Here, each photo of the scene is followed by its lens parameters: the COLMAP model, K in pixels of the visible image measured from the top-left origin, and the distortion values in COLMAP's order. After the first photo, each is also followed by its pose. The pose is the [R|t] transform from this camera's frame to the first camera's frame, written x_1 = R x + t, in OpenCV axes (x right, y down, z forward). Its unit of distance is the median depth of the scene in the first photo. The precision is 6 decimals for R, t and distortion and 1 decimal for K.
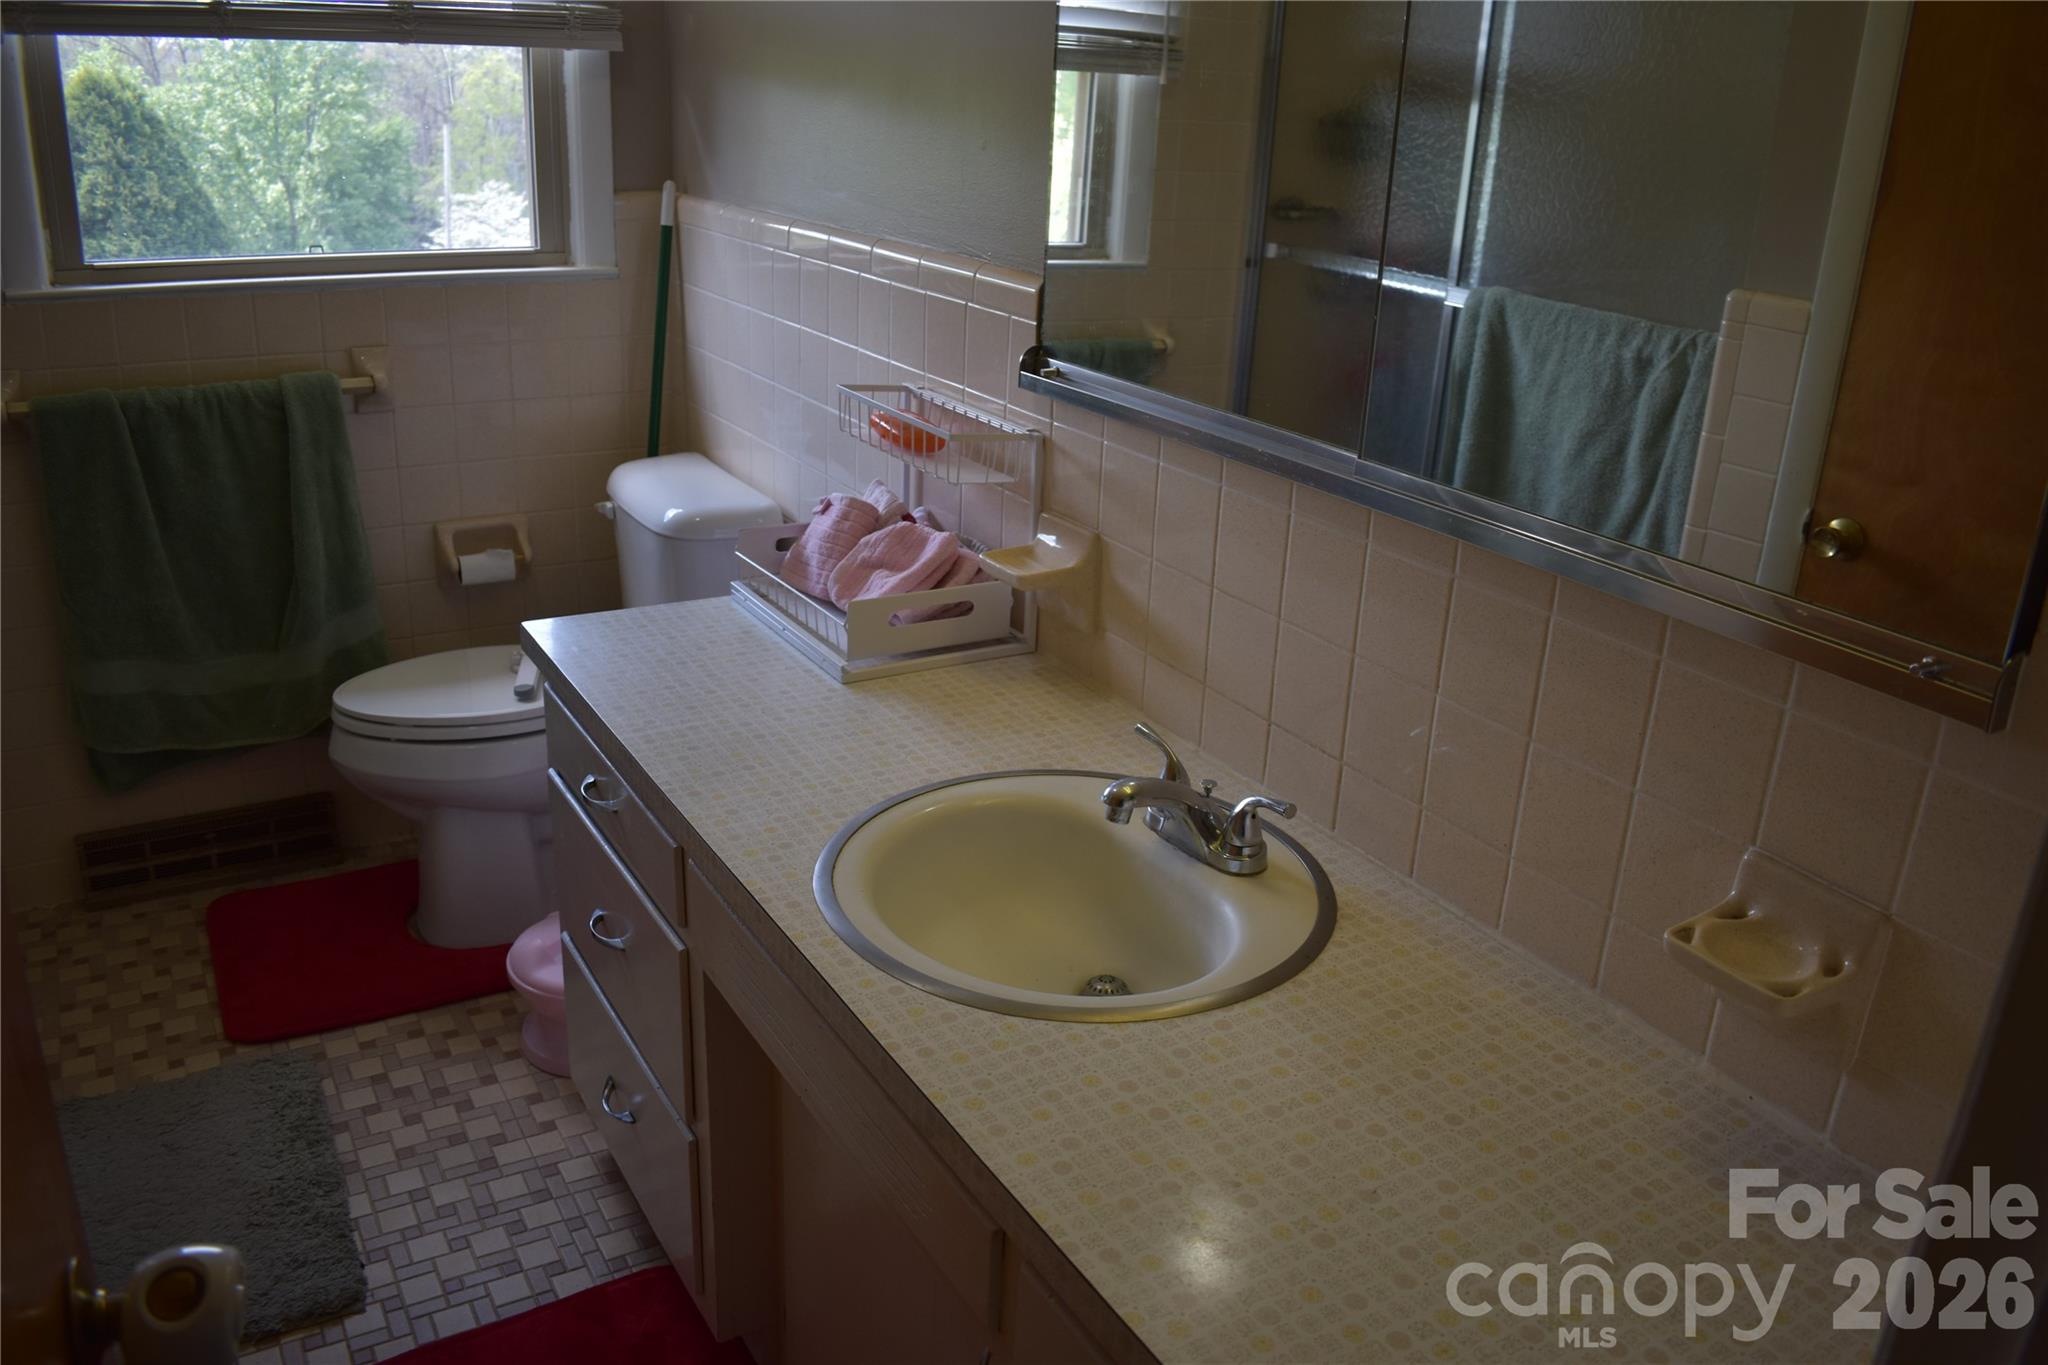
lens RADIAL K [[1591.9, 0, 1017.6], [0, 1591.9, 669.9], [0, 0, 1]] dist [-0.098363, 0.020830]
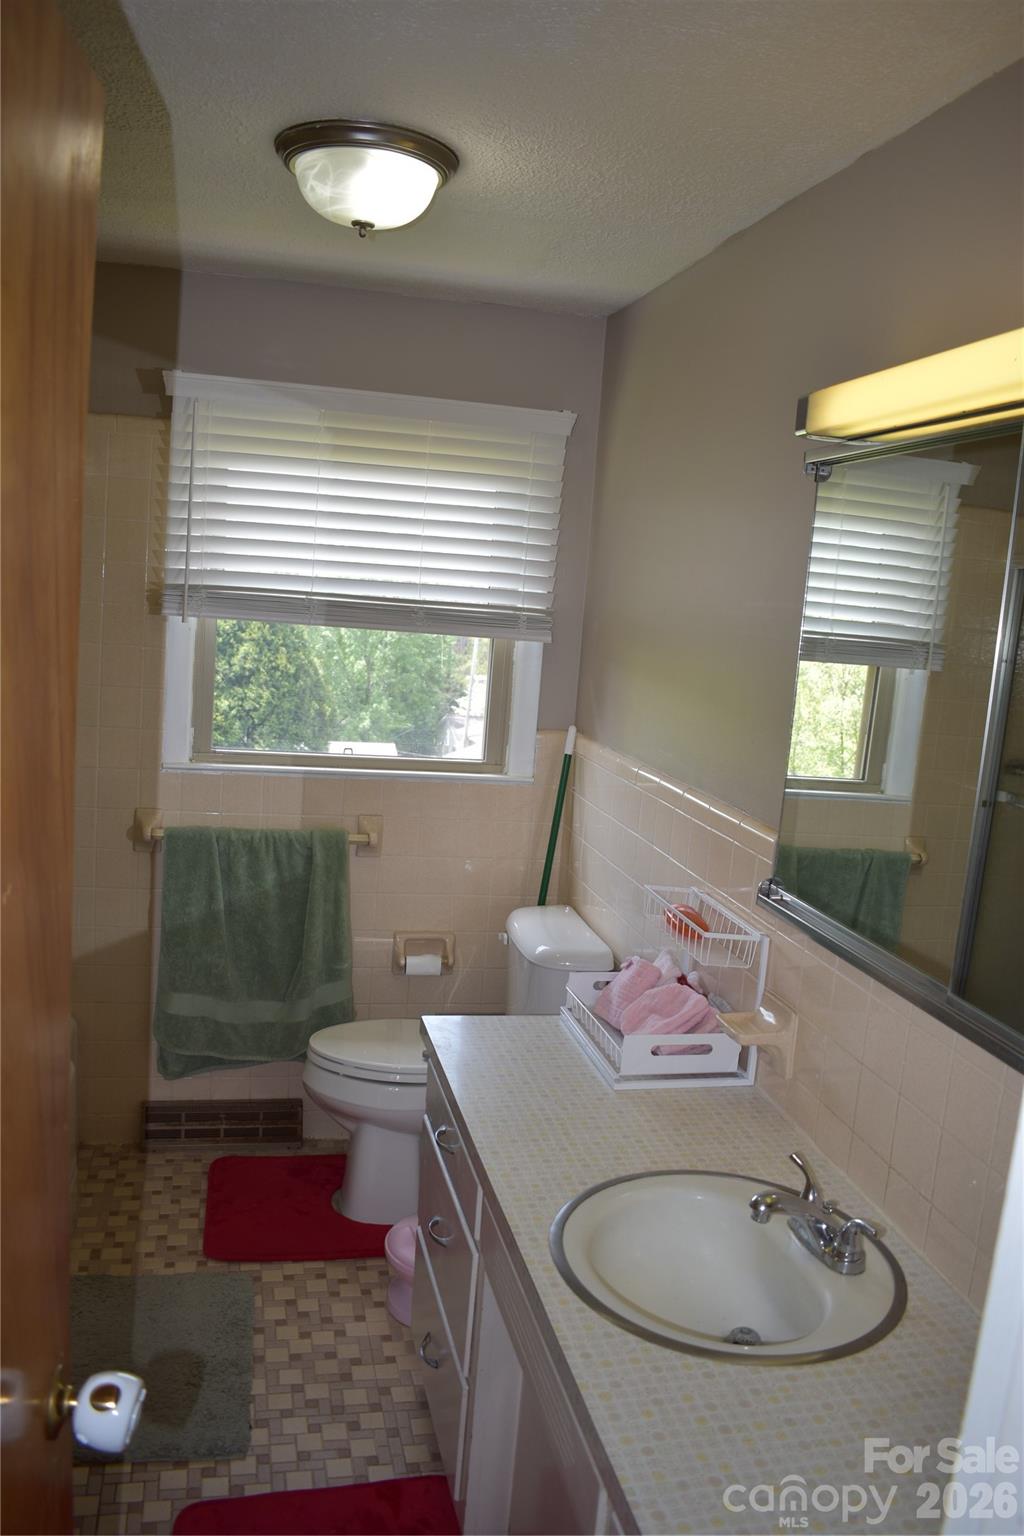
lens RADIAL K [[1193.9, 0, 505.7], [0, 1193.9, 763.3], [0, 0, 1]] dist [-0.098363, 0.020830]
pose [[0.950806, 0.074599, -0.300671, 0.075550], [-0.141420, 0.968060, -0.207026, -0.031856], [0.275623, 0.239363, 0.930987, -0.096842]]
